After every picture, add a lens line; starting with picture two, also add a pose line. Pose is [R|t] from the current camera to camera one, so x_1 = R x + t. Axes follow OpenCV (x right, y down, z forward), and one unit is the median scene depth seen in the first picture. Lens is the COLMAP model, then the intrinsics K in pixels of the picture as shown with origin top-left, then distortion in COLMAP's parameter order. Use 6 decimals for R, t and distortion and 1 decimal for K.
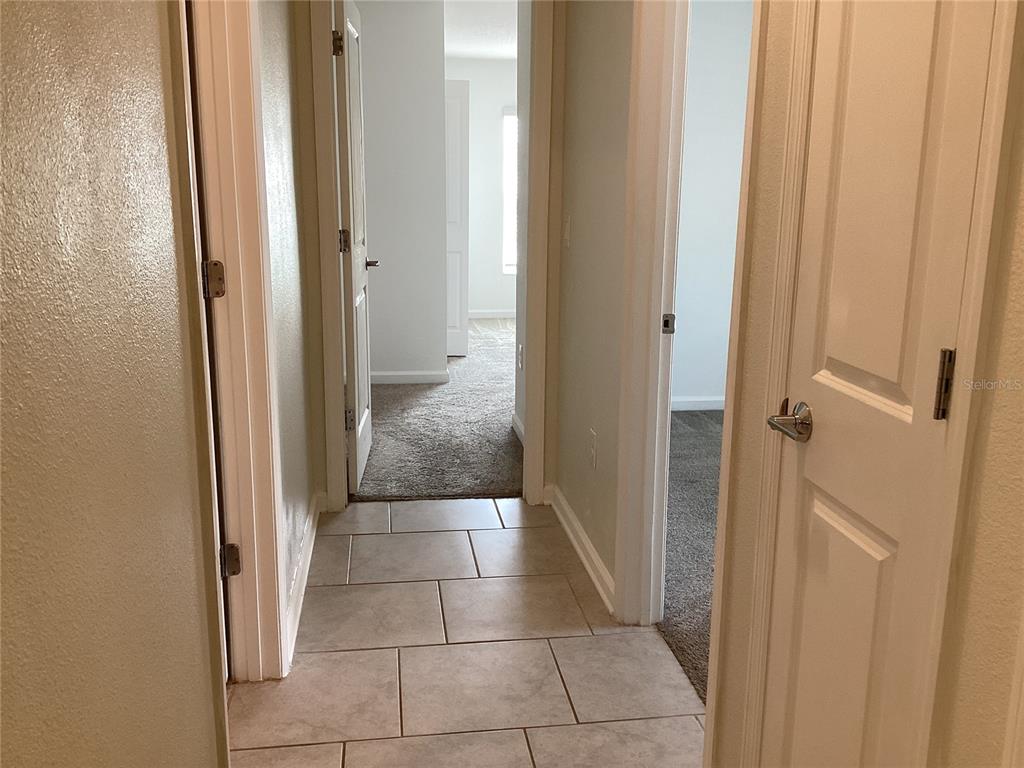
lens RADIAL K [[925.2, 0, 510.9], [0, 925.2, 383.9], [0, 0, 1]] dist [0.131251, -0.256475]
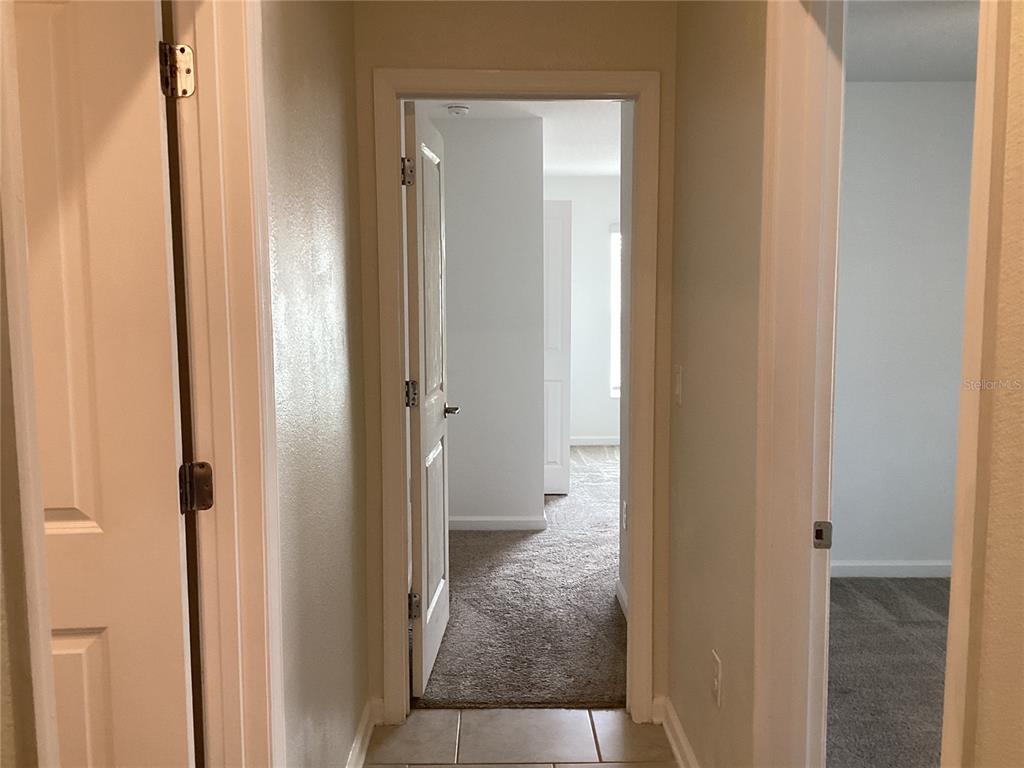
lens RADIAL K [[938.8, 0, 504.0], [0, 938.8, 382.3], [0, 0, 1]] dist [0.012252, -0.024442]
pose [[0.991930, -0.003667, -0.126735, 0.011864], [-0.010895, 0.993419, -0.114017, -0.062874], [0.126319, 0.114477, 0.985362, 0.157326]]
